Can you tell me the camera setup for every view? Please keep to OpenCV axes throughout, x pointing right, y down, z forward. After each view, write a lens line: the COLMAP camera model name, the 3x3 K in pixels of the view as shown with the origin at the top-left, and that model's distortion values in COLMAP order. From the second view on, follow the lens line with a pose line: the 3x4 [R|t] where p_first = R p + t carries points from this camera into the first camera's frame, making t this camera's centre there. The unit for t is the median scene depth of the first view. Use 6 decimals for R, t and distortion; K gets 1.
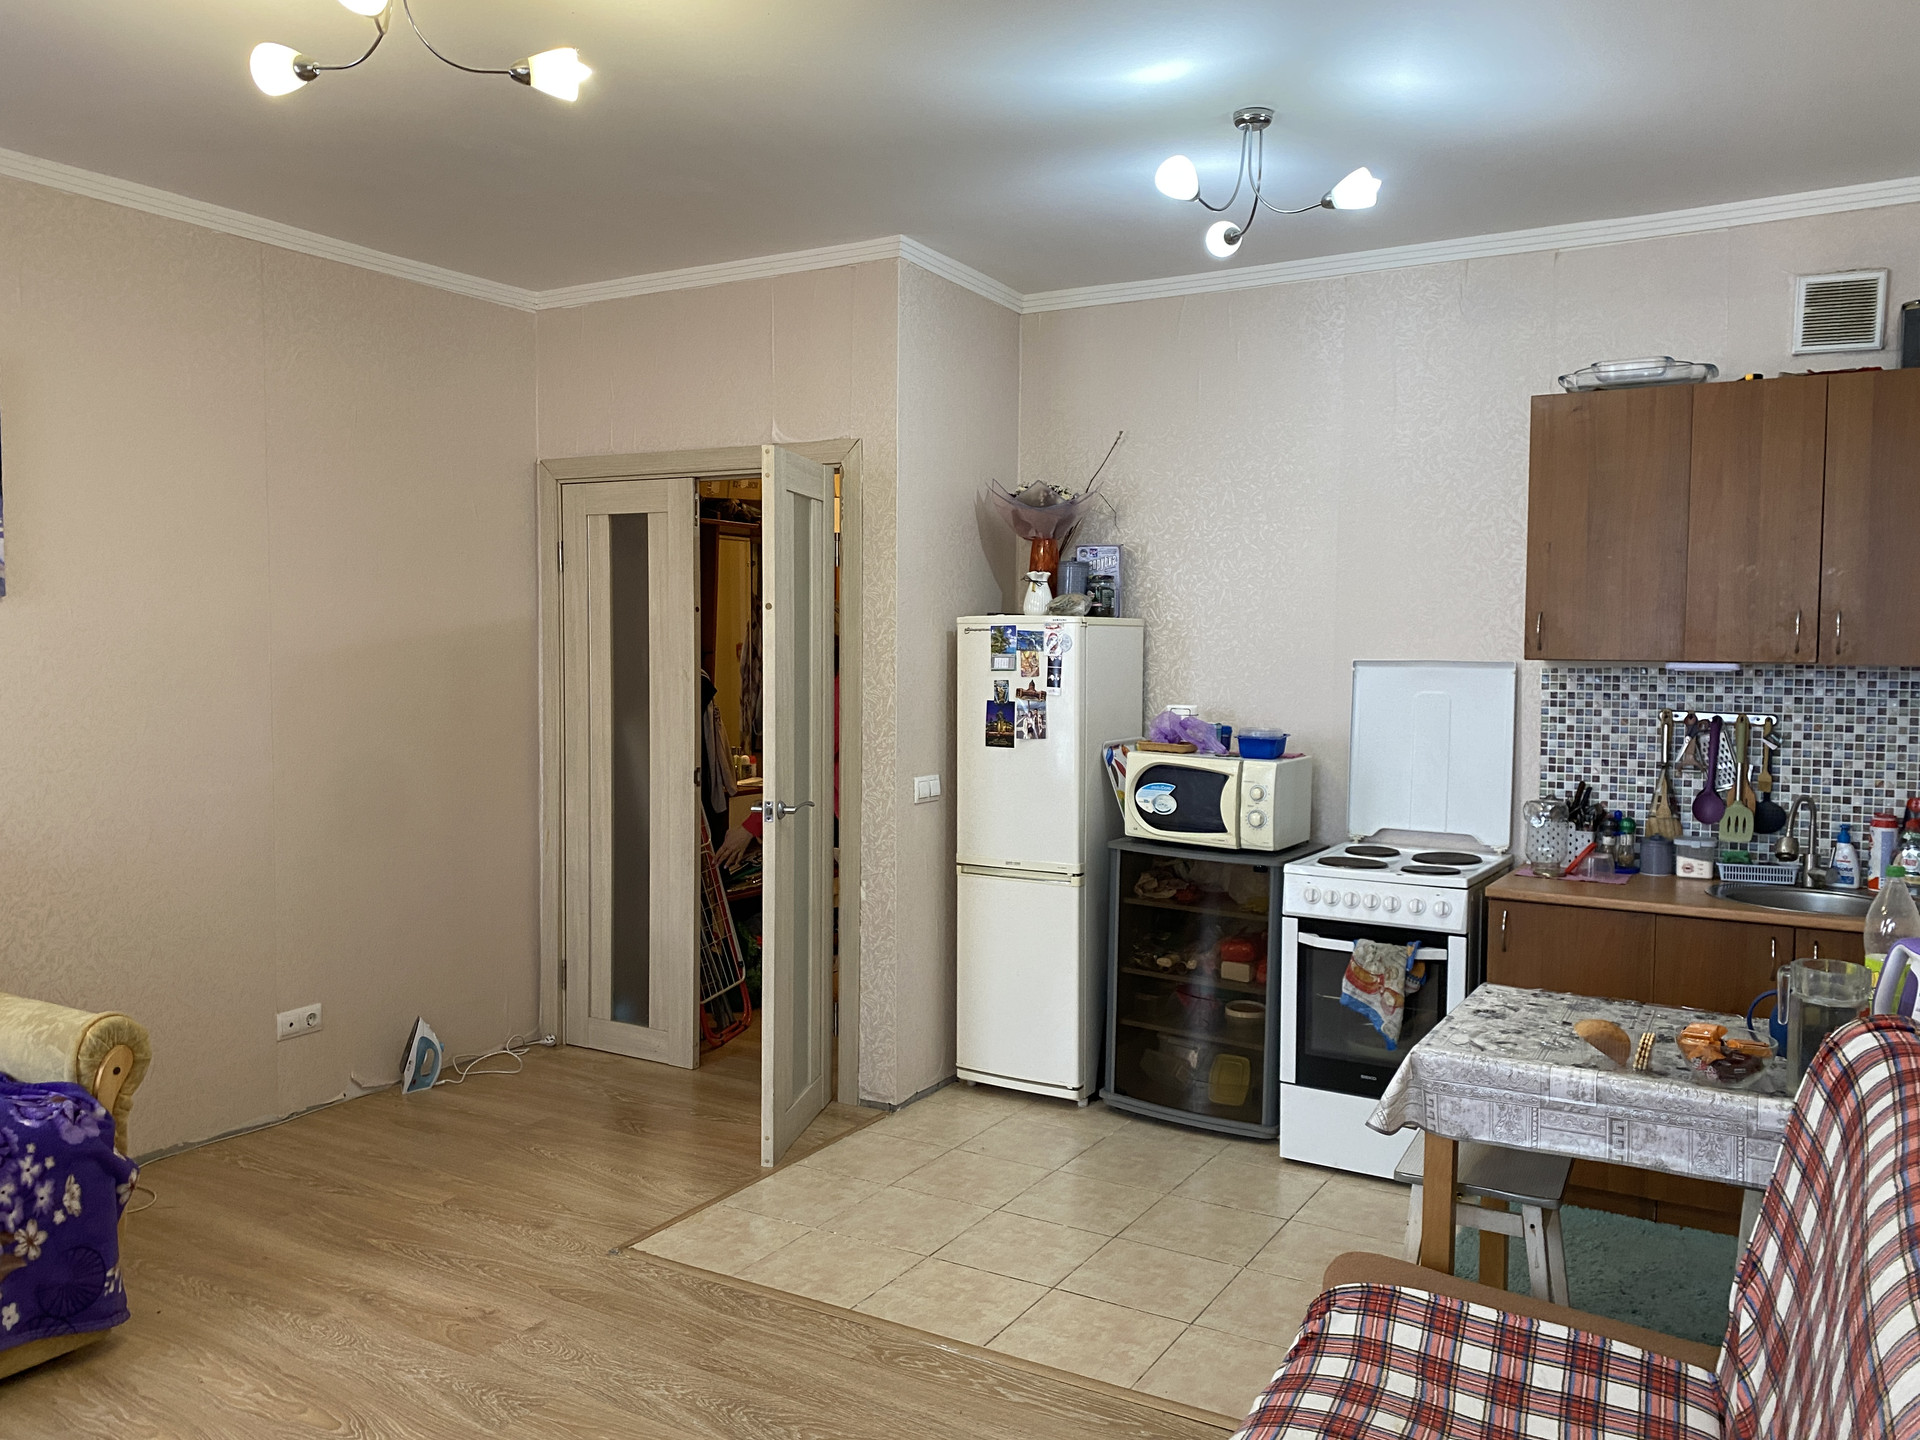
lens RADIAL K [[1471.5, 0, 1002.9], [0, 1471.5, 712.4], [0, 0, 1]] dist [0.060563, -0.074546]
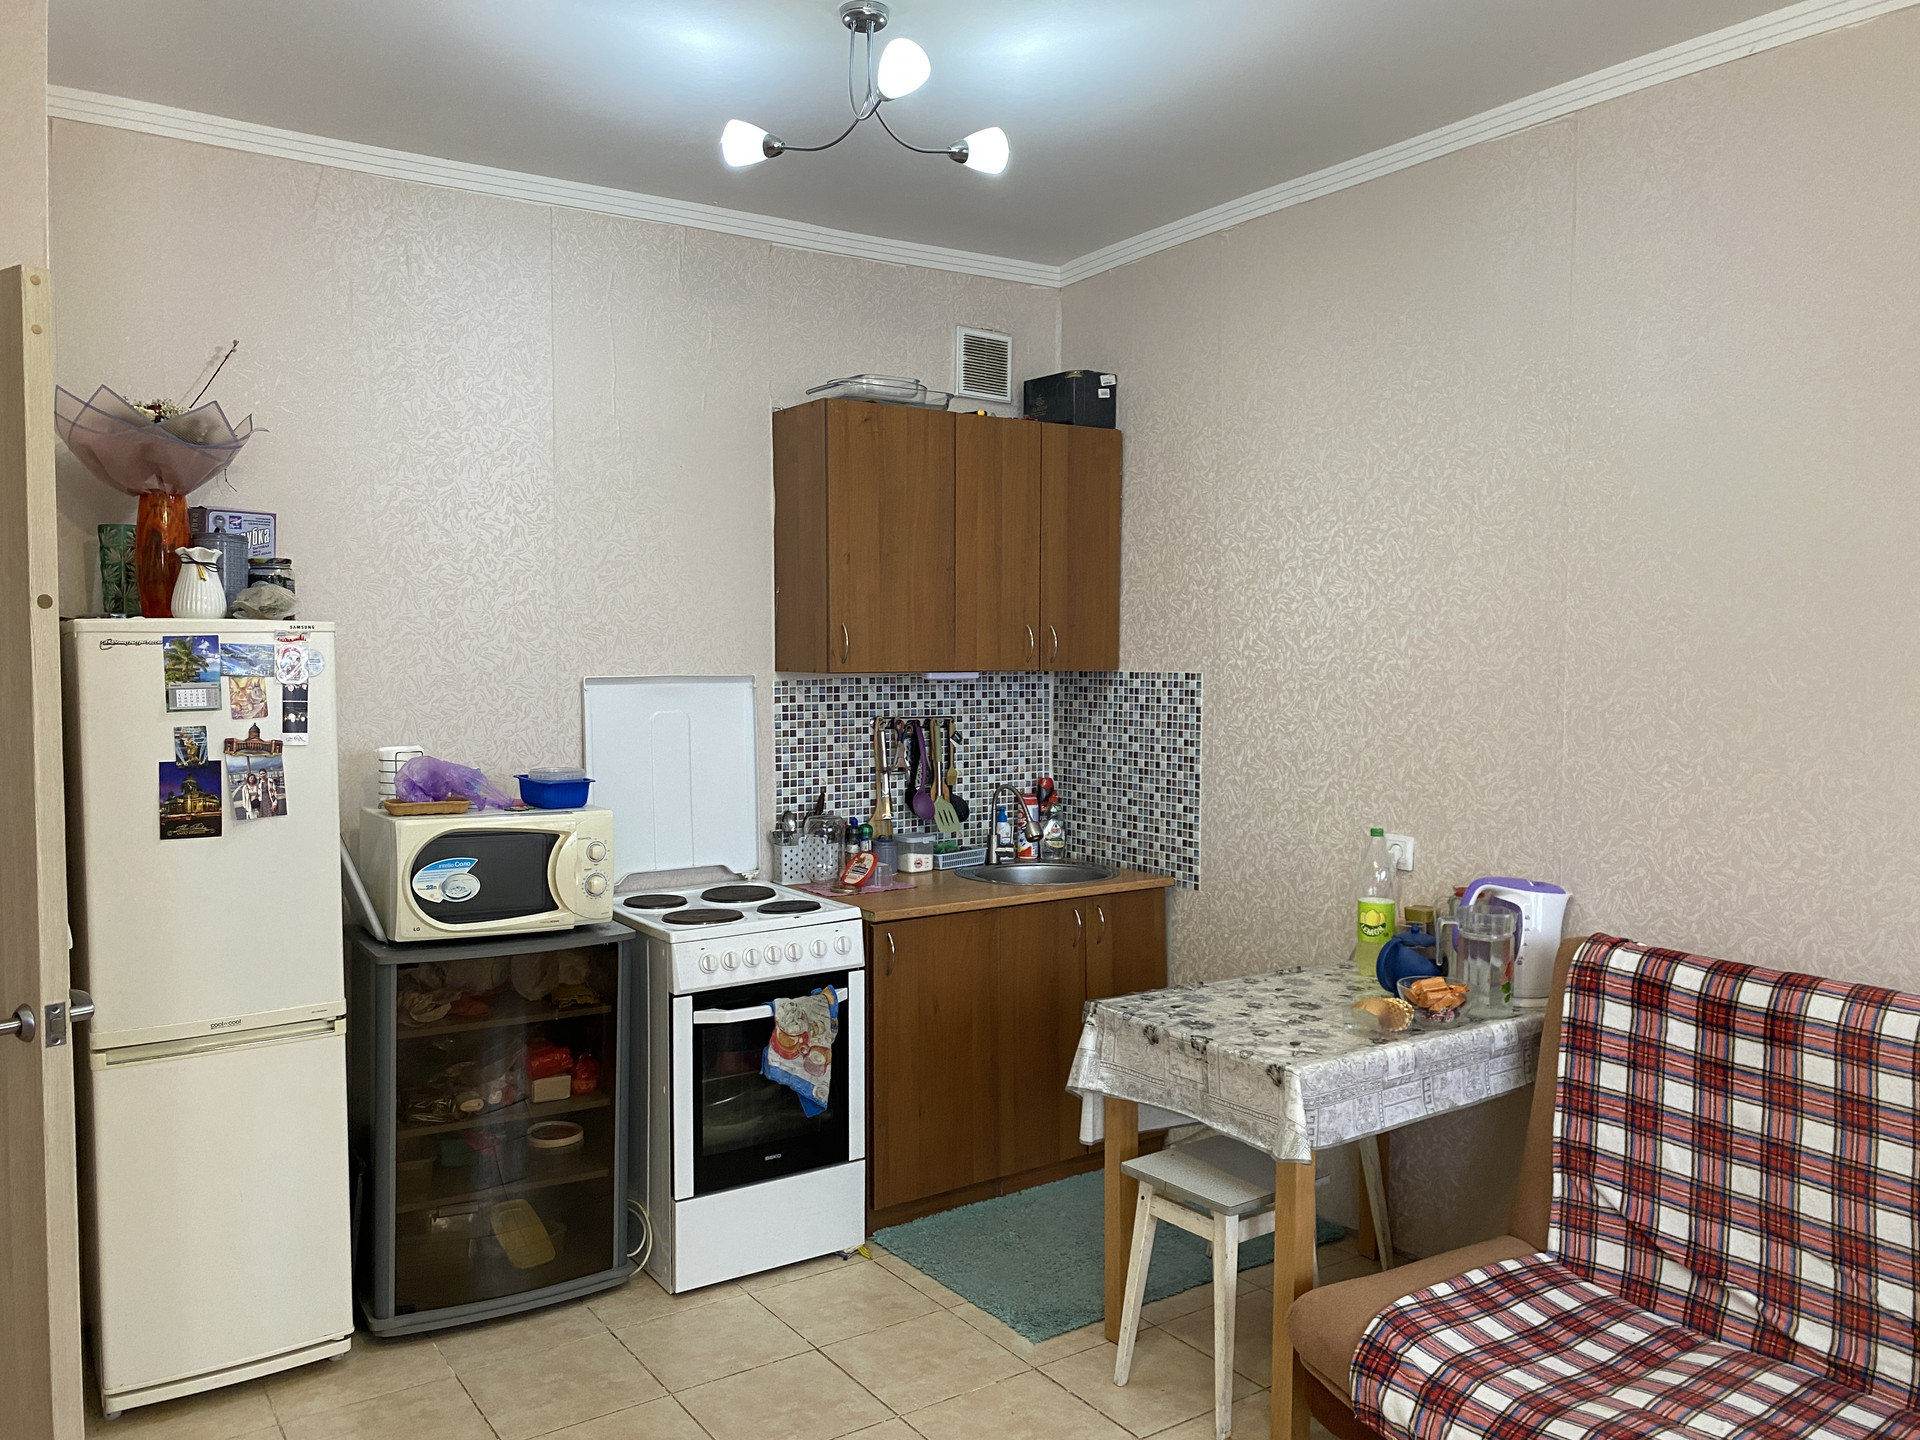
lens RADIAL K [[1433.9, 0, 967.3], [0, 1433.9, 722.9], [0, 0, 1]] dist [0.129544, -0.272733]
pose [[0.429412, -0.057072, 0.901304, -0.433685], [0.046341, 0.998079, 0.041121, -0.035914], [-0.901919, 0.024109, 0.431232, 0.494904]]
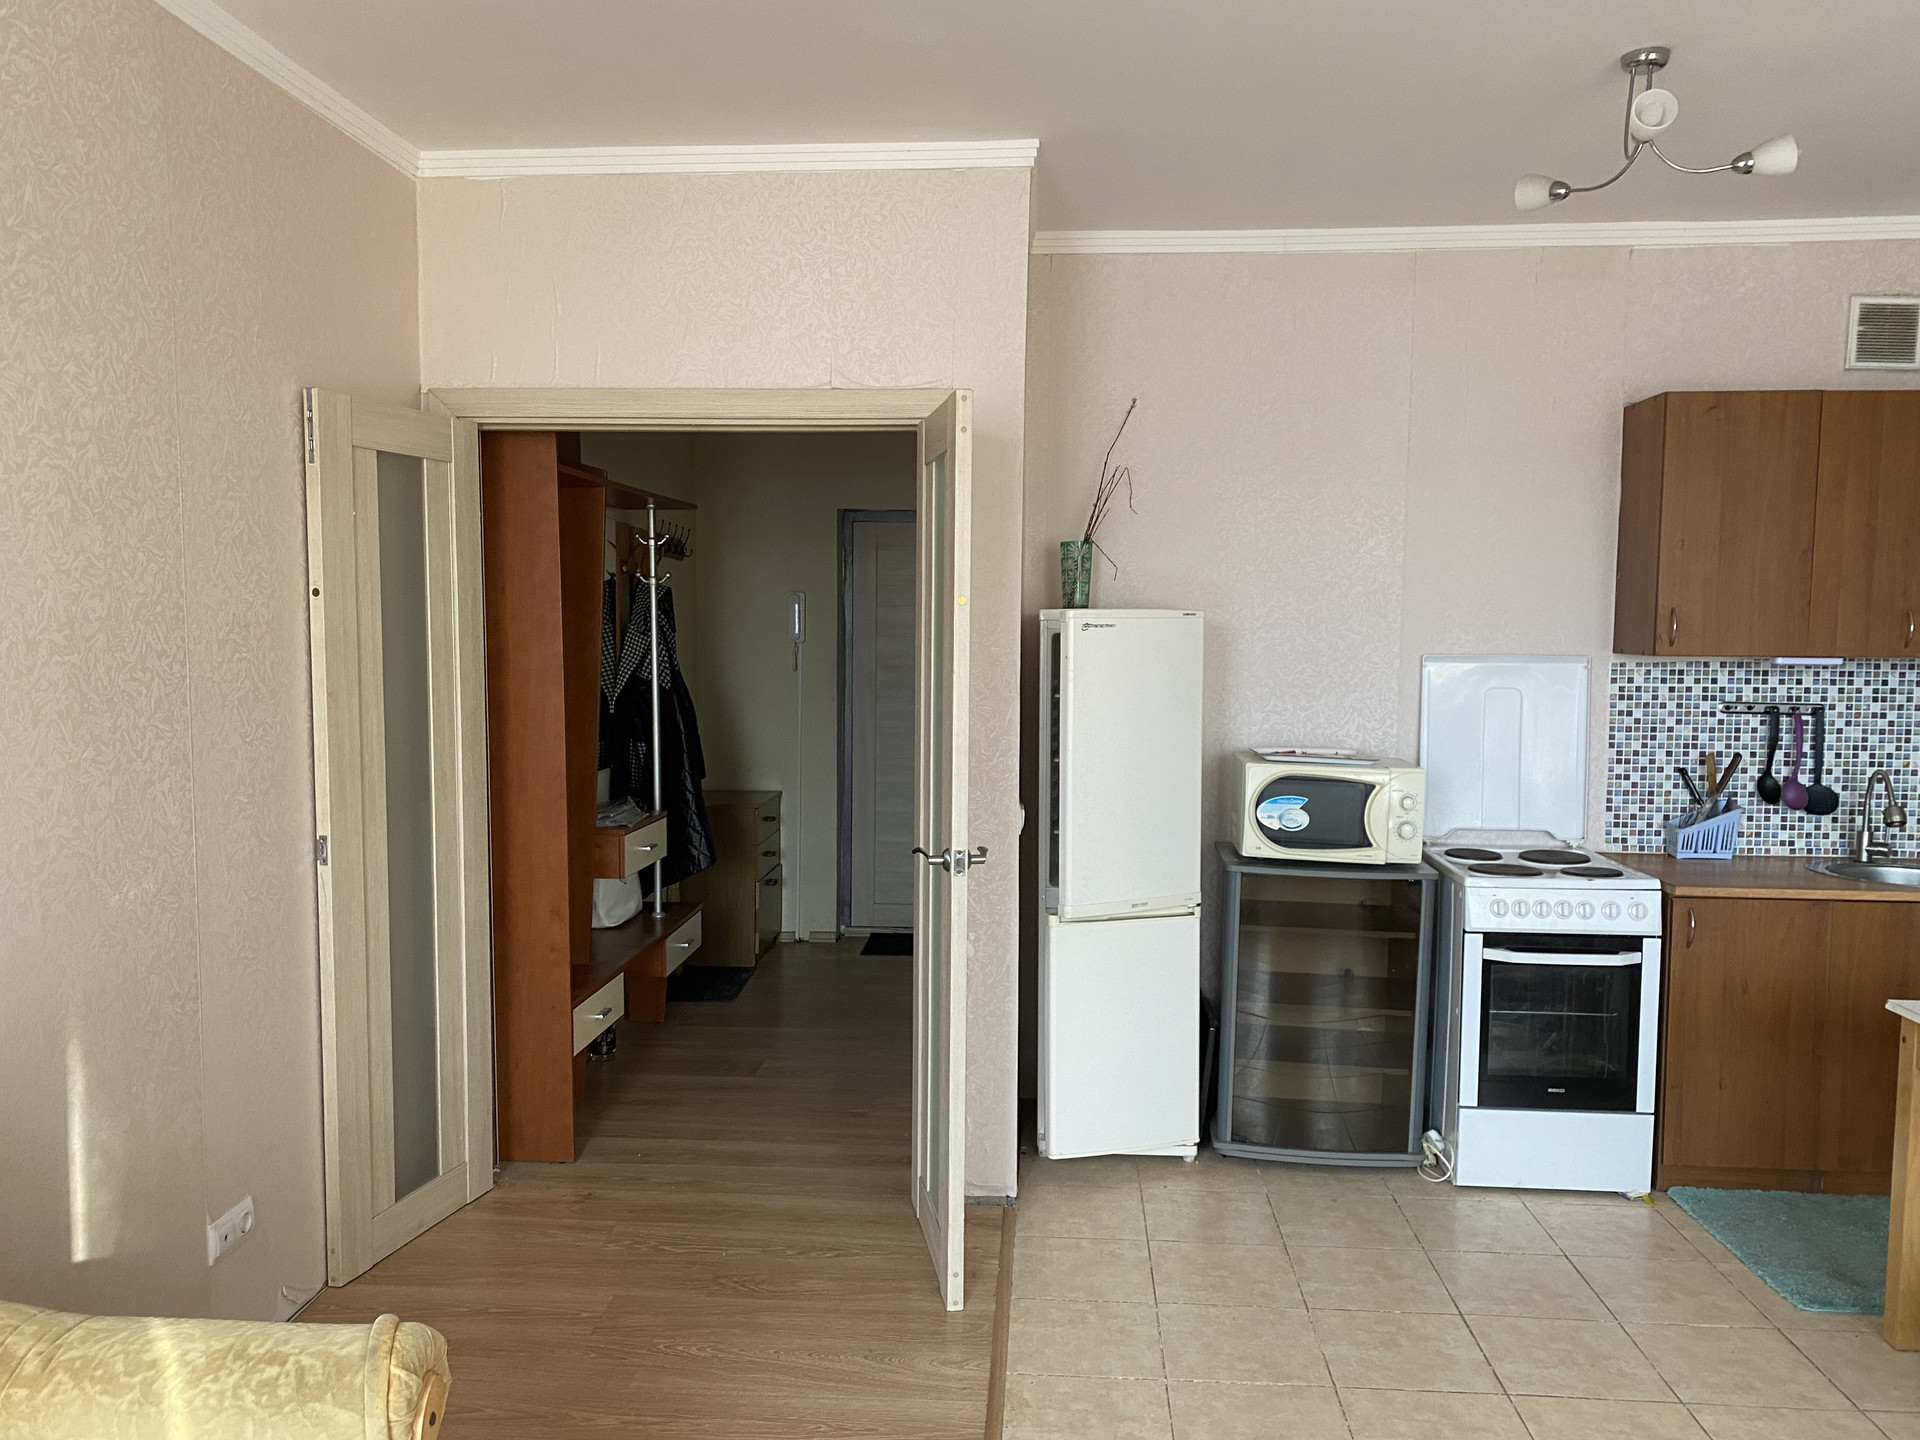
lens RADIAL K [[1461.9, 0, 956.9], [0, 1461.9, 741.6], [0, 0, 1]] dist [0.011866, 0.004516]
pose [[0.898531, -0.038808, 0.437191, -0.487635], [0.022191, 0.998826, 0.043055, -0.029605], [-0.438348, -0.028984, 0.898338, 0.300543]]
